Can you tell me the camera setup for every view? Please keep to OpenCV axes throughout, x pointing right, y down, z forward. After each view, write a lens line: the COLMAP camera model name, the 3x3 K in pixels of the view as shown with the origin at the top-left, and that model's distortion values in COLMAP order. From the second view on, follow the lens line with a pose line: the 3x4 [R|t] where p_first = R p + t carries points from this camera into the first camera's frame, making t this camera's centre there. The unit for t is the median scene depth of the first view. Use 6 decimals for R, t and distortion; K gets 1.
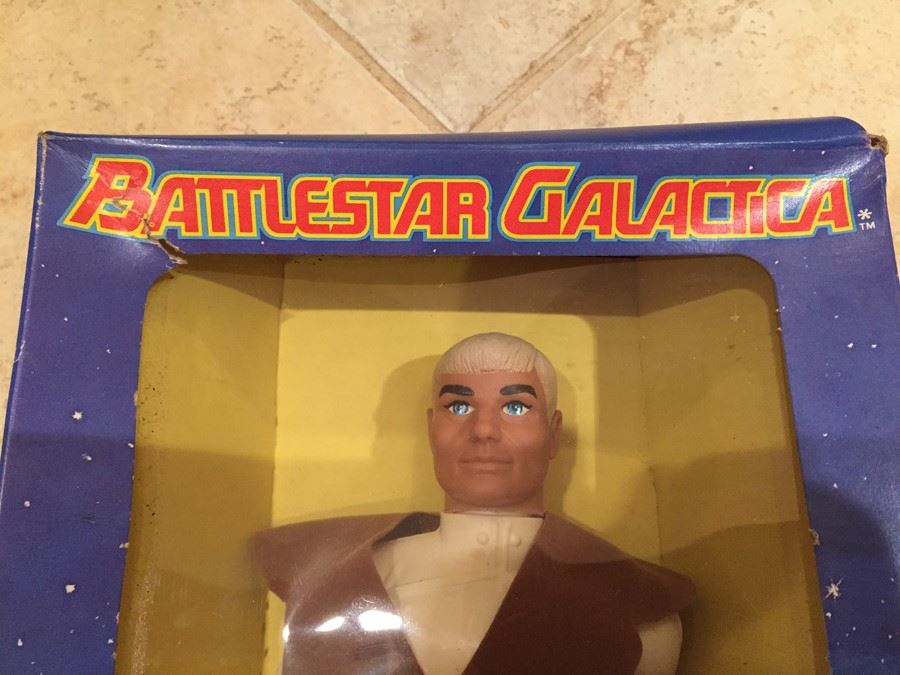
lens RADIAL K [[784.3, 0, 446.9], [0, 784.3, 332.7], [0, 0, 1]] dist [0.084735, -0.143806]
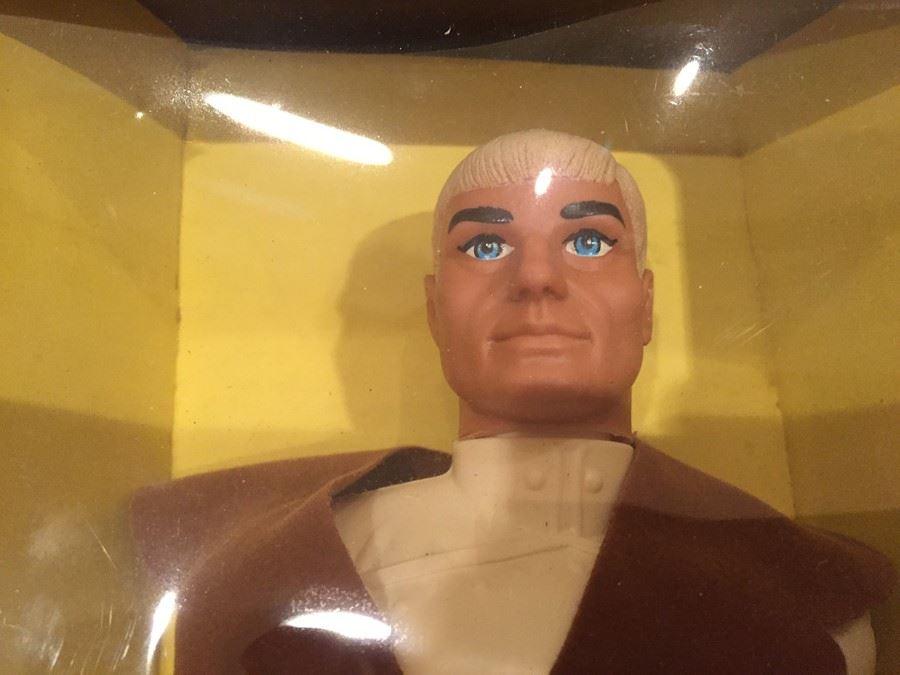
lens RADIAL K [[784.3, 0, 446.9], [0, 784.3, 332.7], [0, 0, 1]] dist [0.084735, -0.143806]
pose [[0.999347, -0.017251, 0.031749, -0.030493], [0.017055, 0.999834, 0.006438, 0.151310], [-0.031855, -0.005892, 0.999475, 0.444005]]
